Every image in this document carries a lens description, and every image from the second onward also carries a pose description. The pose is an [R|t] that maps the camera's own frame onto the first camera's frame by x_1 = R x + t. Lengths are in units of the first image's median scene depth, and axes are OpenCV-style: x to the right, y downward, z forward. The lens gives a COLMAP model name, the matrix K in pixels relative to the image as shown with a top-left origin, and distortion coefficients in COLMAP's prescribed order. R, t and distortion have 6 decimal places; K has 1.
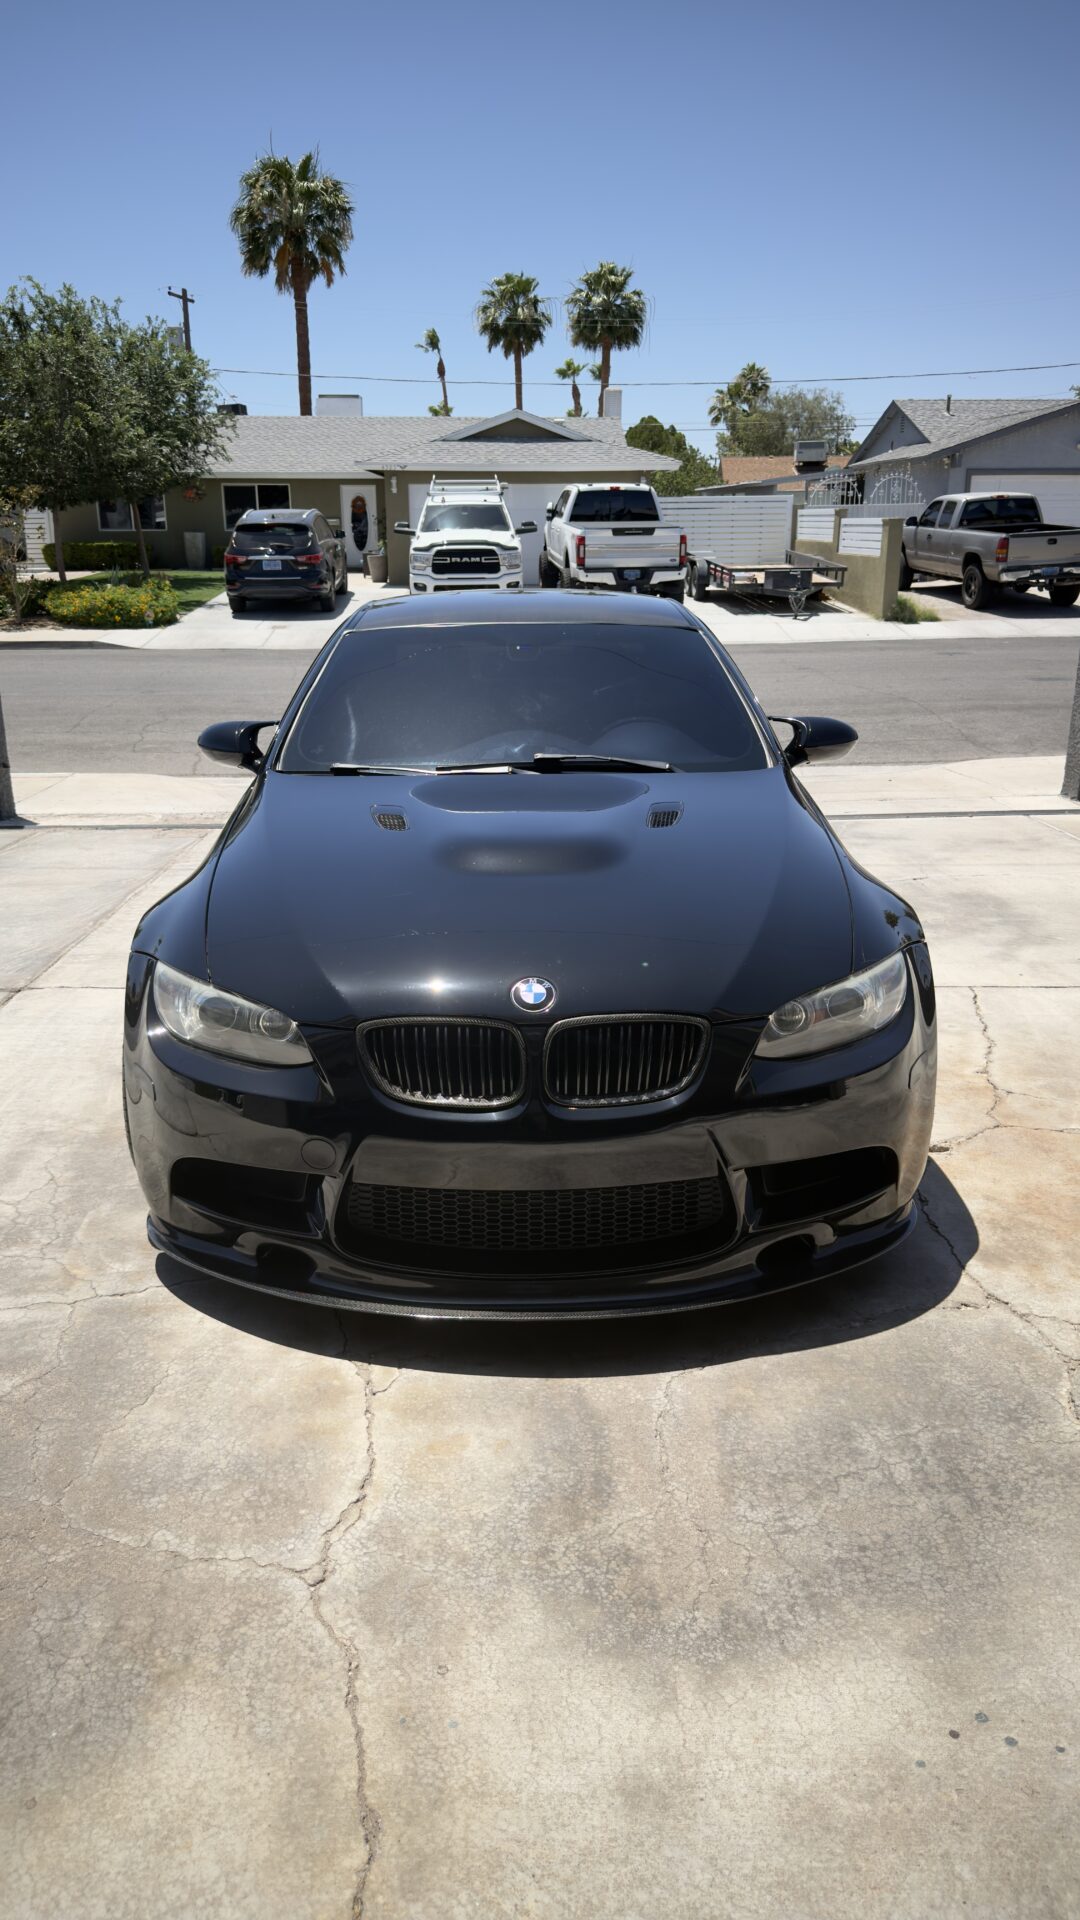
lens RADIAL K [[1384.2, 0, 541.6], [0, 1384.2, 959.6], [0, 0, 1]] dist [0.002607, -0.005624]
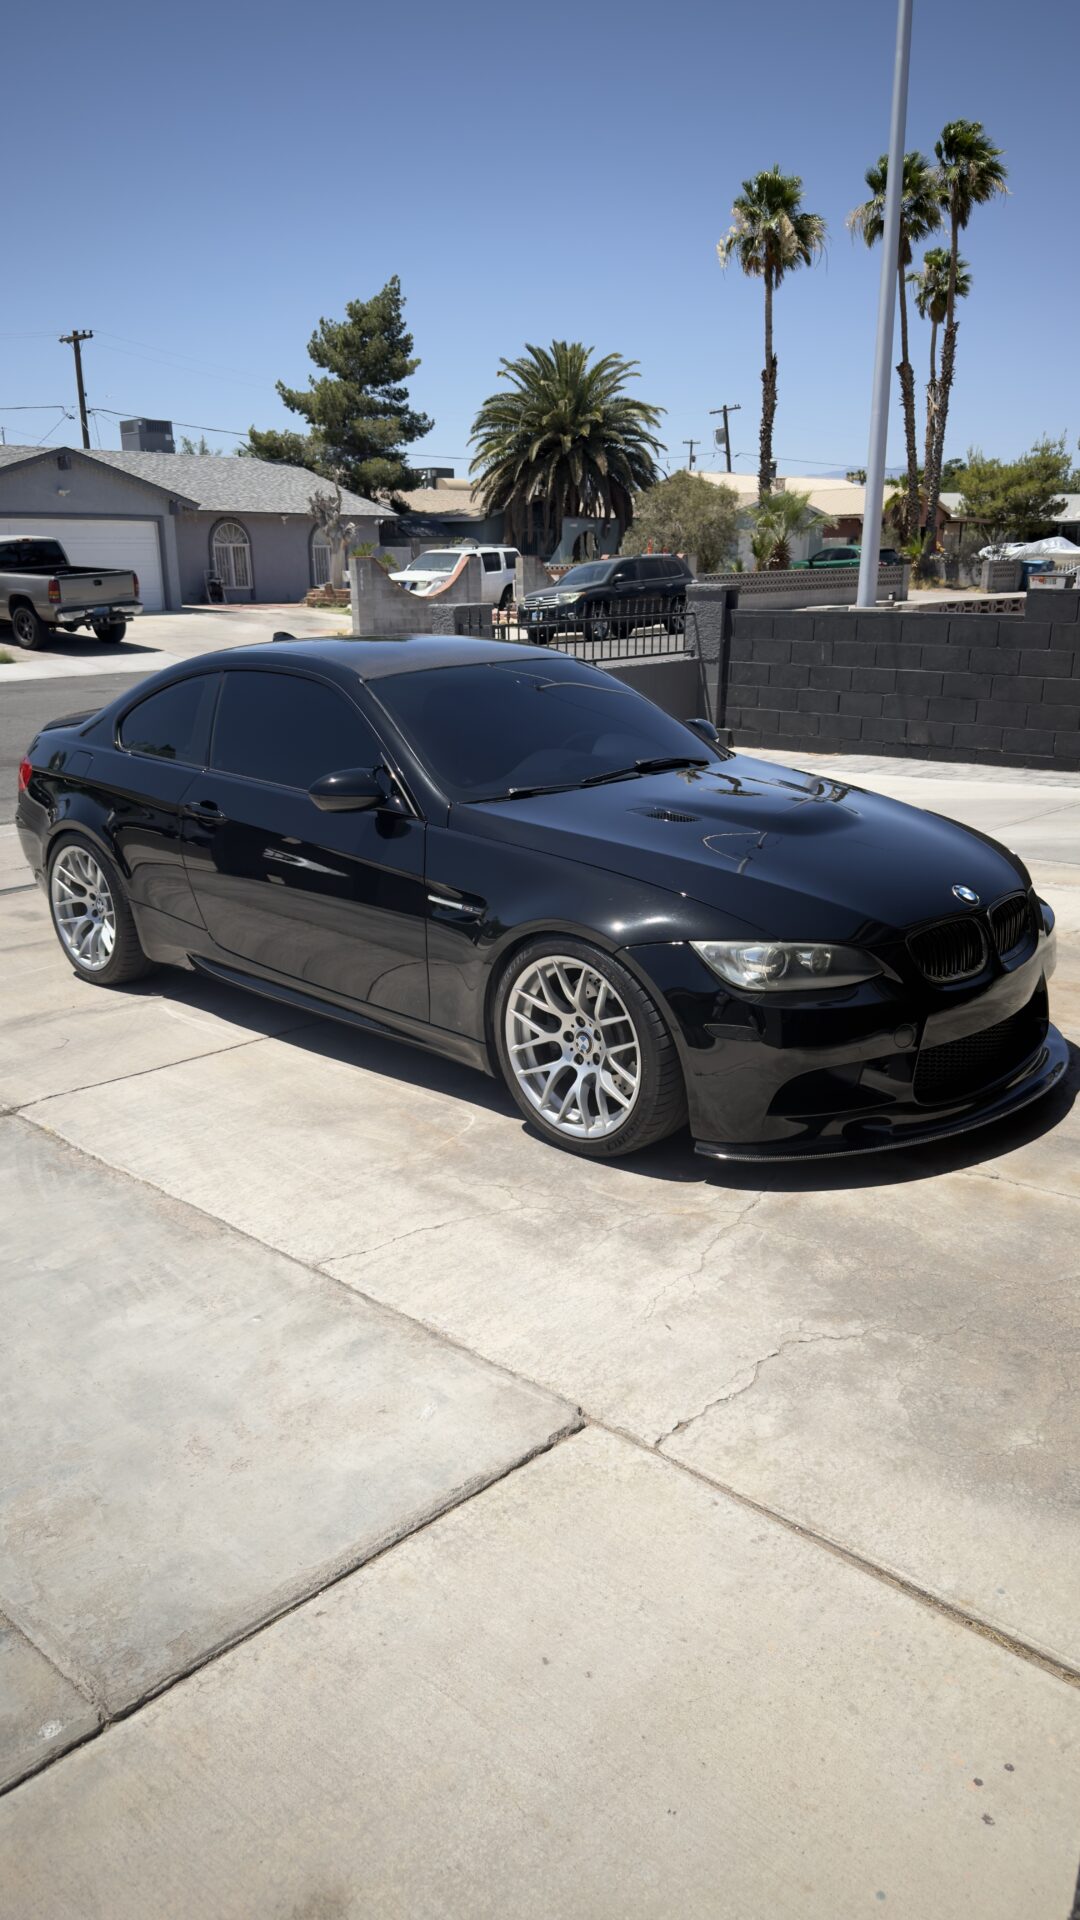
lens RADIAL K [[1384.2, 0, 544.0], [0, 1384.2, 967.4], [0, 0, 1]] dist [0.002607, -0.005624]
pose [[0.709312, -0.200309, 0.675835, -1.304333], [0.215336, 0.974517, 0.062832, -0.082134], [-0.671198, 0.100965, 0.734370, 0.232226]]
